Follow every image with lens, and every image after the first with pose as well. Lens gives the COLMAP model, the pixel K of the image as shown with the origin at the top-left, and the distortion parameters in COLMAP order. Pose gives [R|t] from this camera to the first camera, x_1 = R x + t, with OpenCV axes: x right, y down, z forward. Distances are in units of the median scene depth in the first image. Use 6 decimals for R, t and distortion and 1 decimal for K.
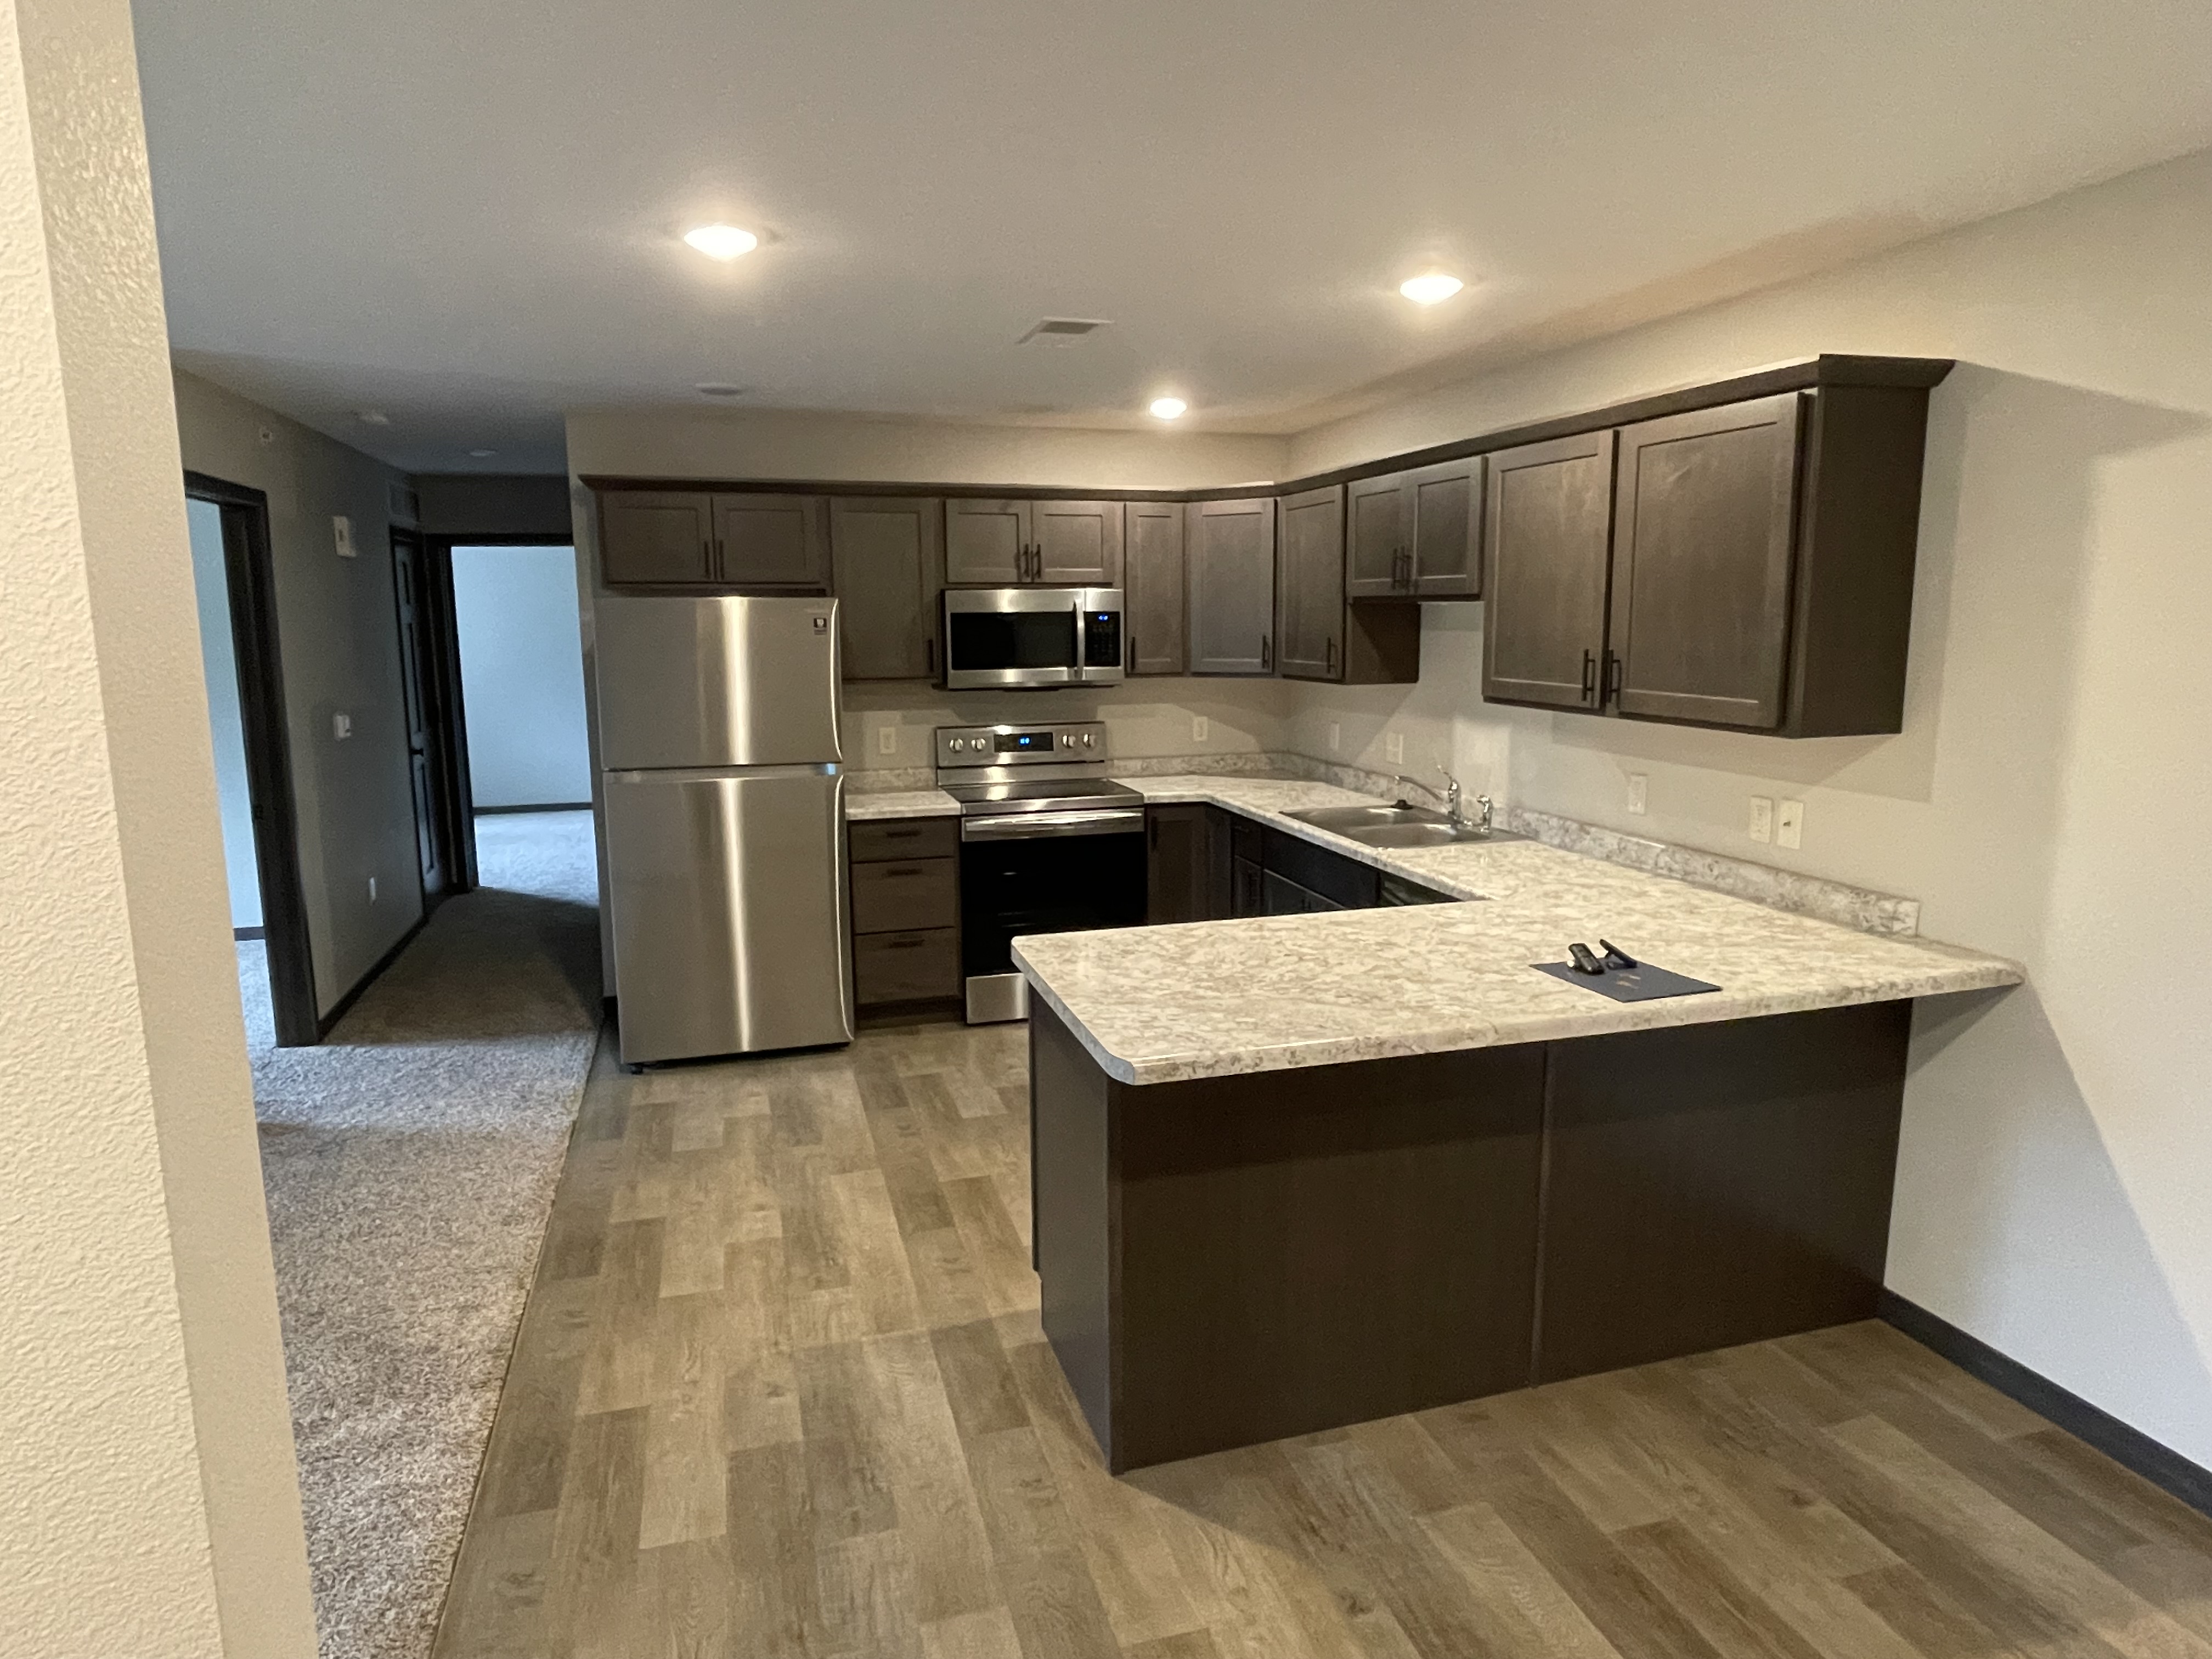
lens RADIAL K [[1279.6, 0, 1106.0], [0, 1279.6, 829.5], [0, 0, 1]] dist [0.005262, -0.000544]
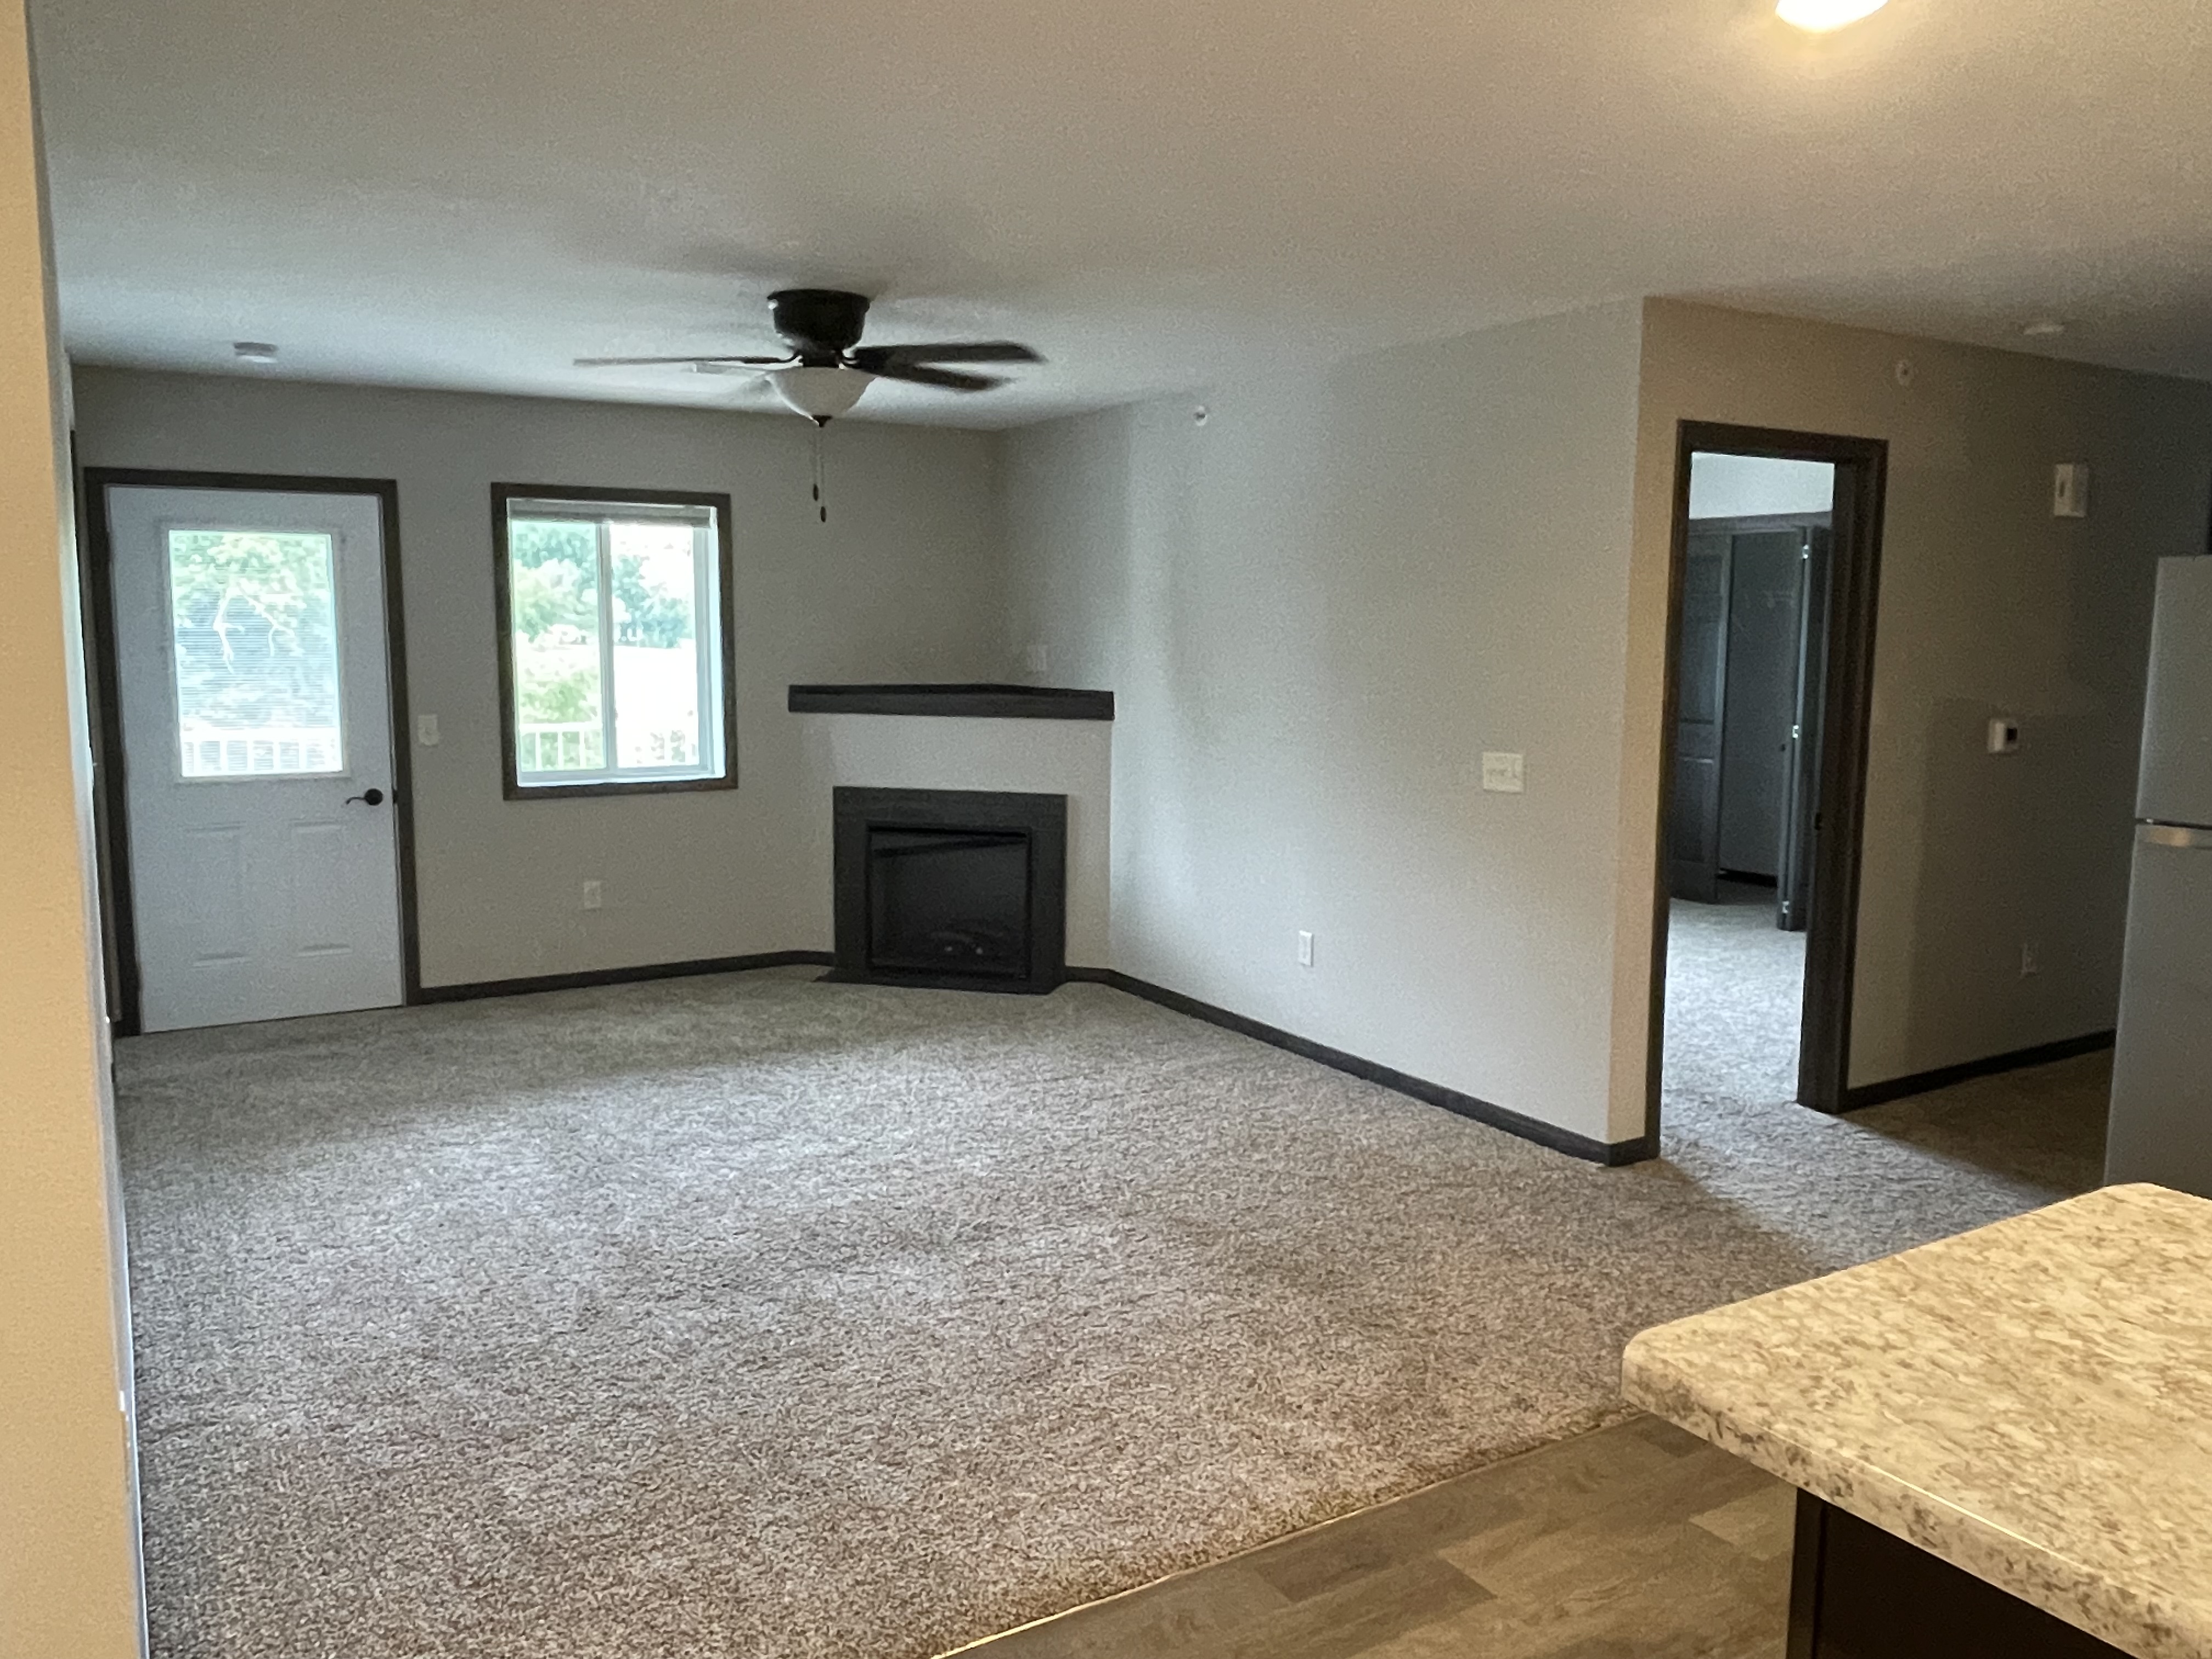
lens RADIAL K [[1670.5, 0, 1106.0], [0, 1670.5, 829.5], [0, 0, 1]] dist [-0.002282, -0.003196]
pose [[0.261001, 0.128360, -0.956766, 0.275391], [-0.165640, 0.982376, 0.086610, -0.026968], [0.951021, 0.135874, 0.277663, 0.256854]]
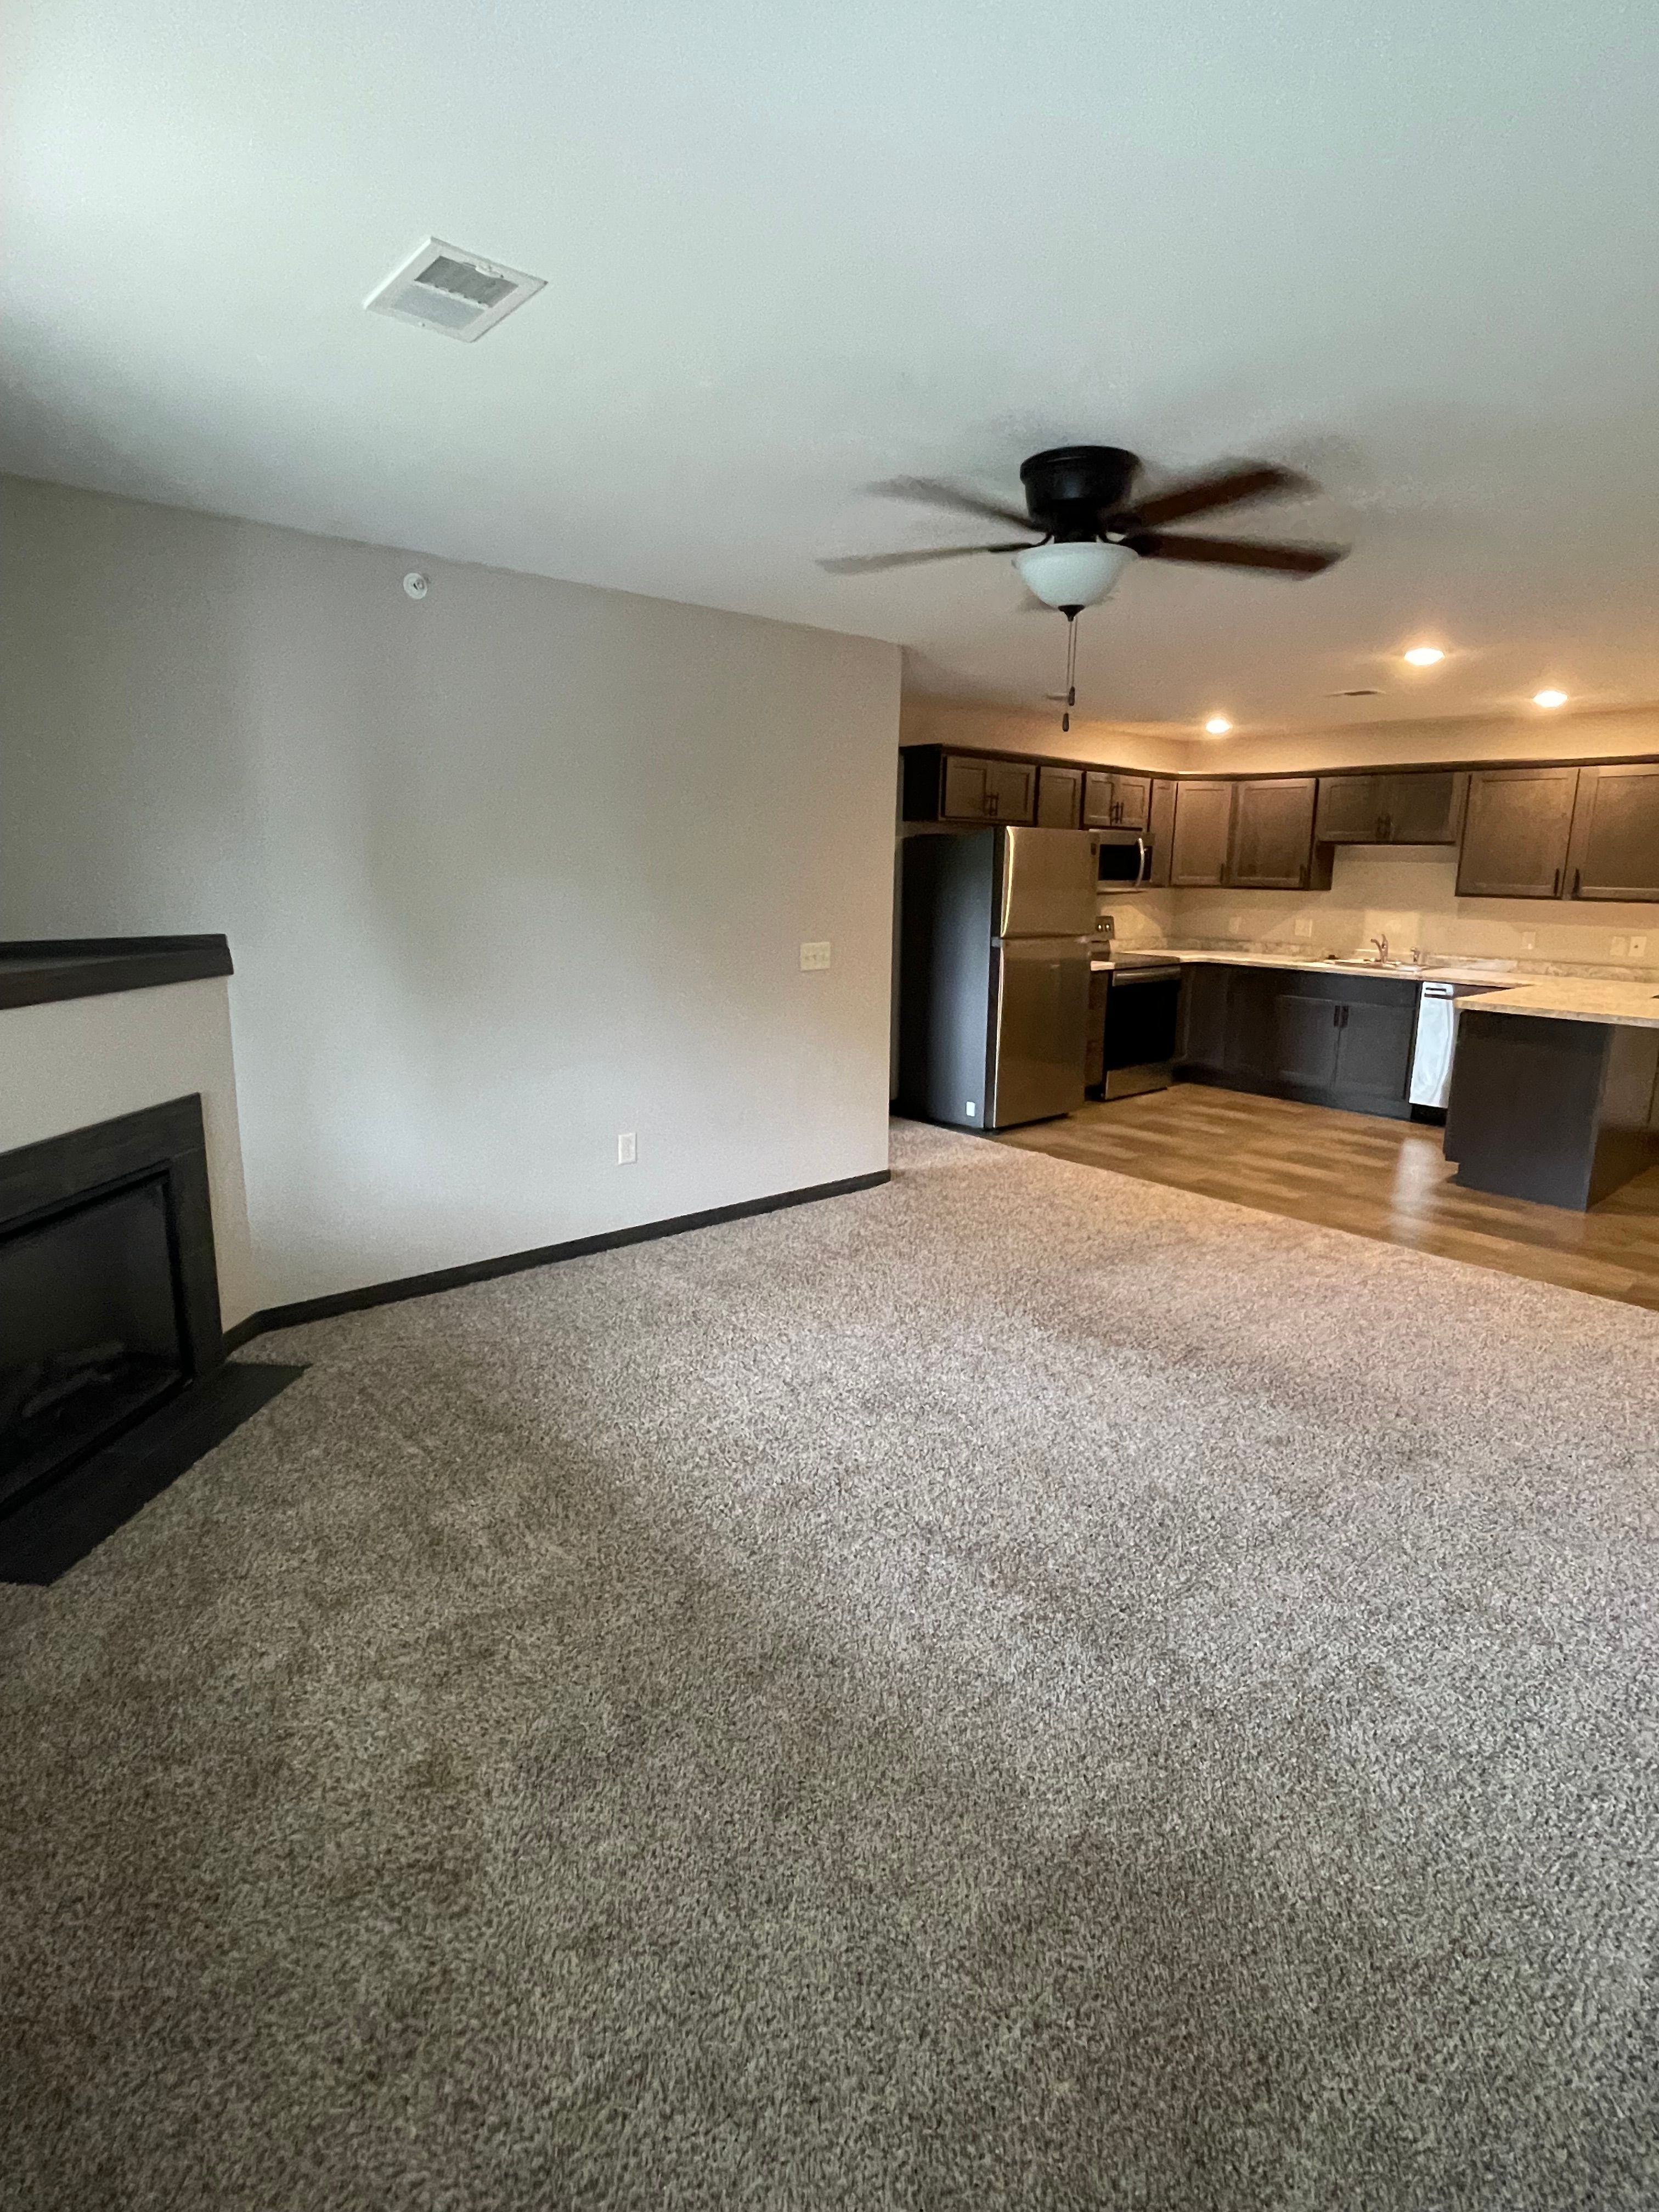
lens RADIAL K [[1123.1, 0, 829.5], [0, 1123.1, 1106.0], [0, 0, 1]] dist [-0.002371, -0.000118]
pose [[0.904579, -0.067685, 0.420898, -1.113891], [0.047506, 0.997171, 0.058258, 0.064454], [-0.423651, -0.032703, 0.905235, -0.145189]]
